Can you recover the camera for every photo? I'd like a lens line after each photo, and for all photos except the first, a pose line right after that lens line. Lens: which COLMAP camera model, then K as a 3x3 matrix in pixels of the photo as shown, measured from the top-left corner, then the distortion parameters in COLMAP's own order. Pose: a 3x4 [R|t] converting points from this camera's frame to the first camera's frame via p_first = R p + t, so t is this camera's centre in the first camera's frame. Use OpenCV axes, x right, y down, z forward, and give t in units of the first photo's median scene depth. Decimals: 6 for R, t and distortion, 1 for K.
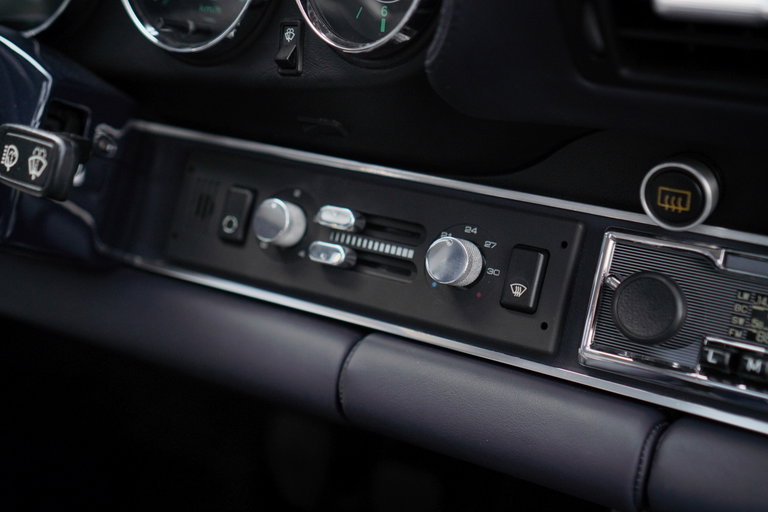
lens RADIAL K [[1182.2, 0, 384.0], [0, 1182.2, 256.0], [0, 0, 1]] dist [0.136260, -0.945092]
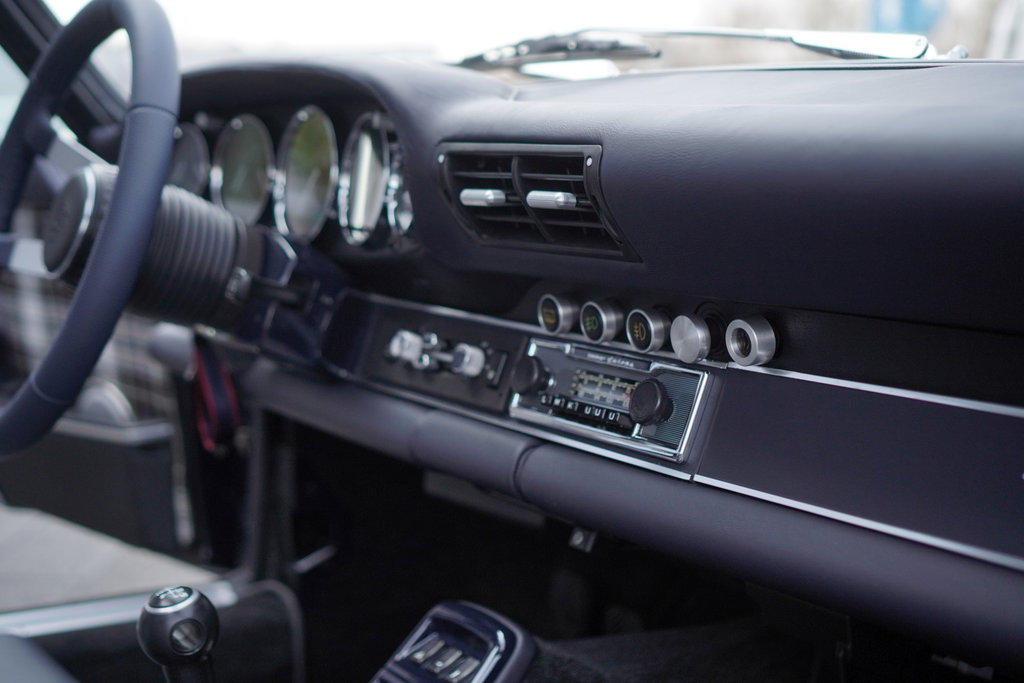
lens RADIAL K [[1576.2, 0, 512.0], [0, 1576.2, 341.5], [0, 0, 1]] dist [0.136260, -0.945092]
pose [[0.899483, 0.028231, -0.436043, 1.109451], [-0.113894, 0.978563, -0.171588, 0.361514], [0.421851, 0.204004, 0.883416, -0.977902]]
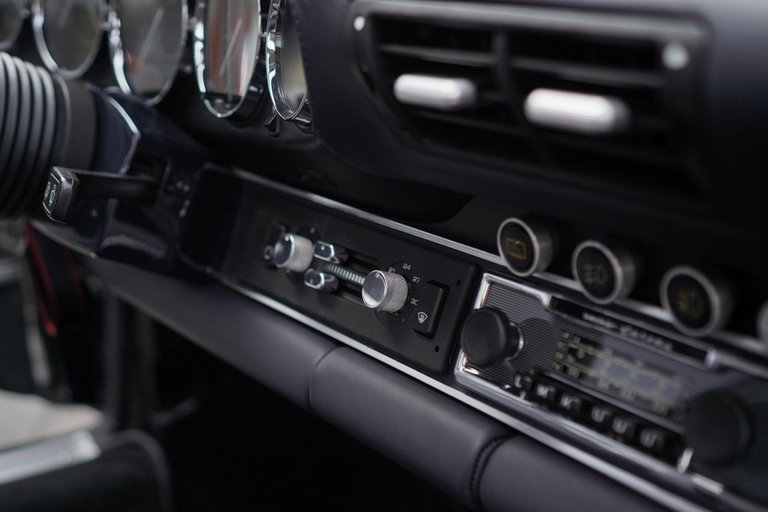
lens RADIAL K [[1182.2, 0, 384.0], [0, 1182.2, 256.0], [0, 0, 1]] dist [0.136260, -0.945092]
pose [[0.922893, 0.064846, -0.379556, 0.526476], [-0.082670, 0.996100, -0.030832, 0.006573], [0.376077, 0.059832, 0.924655, -0.134426]]
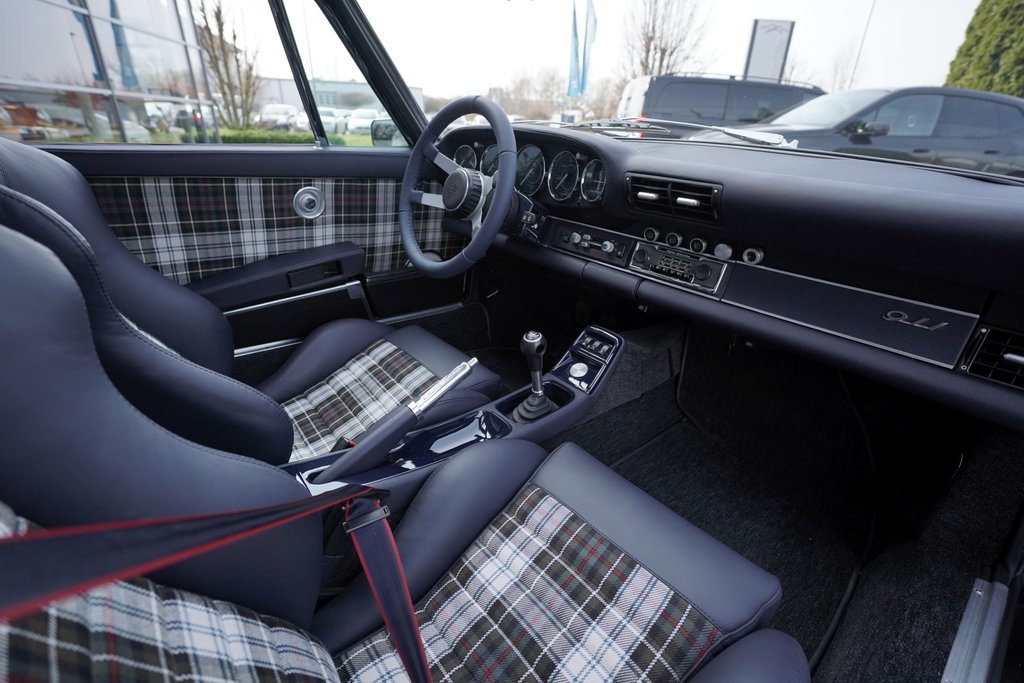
lens RADIAL K [[468.4, 0, 508.5], [0, 468.4, 342.5], [0, 0, 1]] dist [-0.024730, 0.009500]
pose [[0.946756, 0.142841, -0.288530, 0.286244], [-0.110928, 0.986041, 0.124167, 0.202403], [0.302239, -0.085550, 0.949385, -0.999778]]
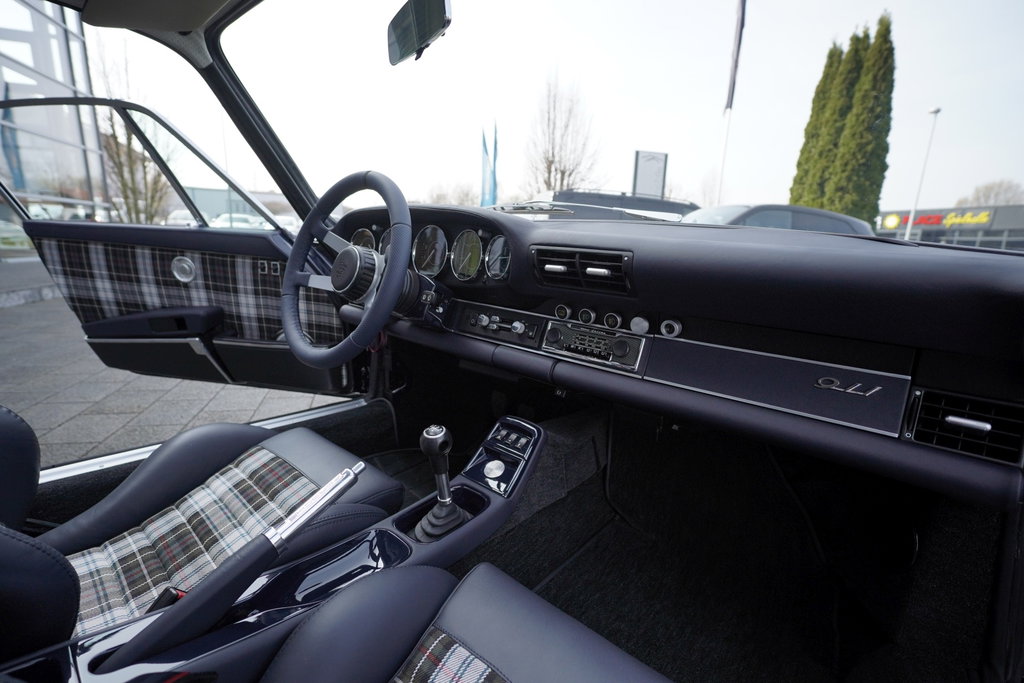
lens RADIAL K [[468.4, 0, 508.5], [0, 468.4, 342.5], [0, 0, 1]] dist [-0.024730, 0.009500]
pose [[0.987155, 0.054607, -0.150142, 0.293761], [-0.070090, 0.992531, -0.099846, 0.241924], [0.143568, 0.109087, 0.983610, -0.740899]]
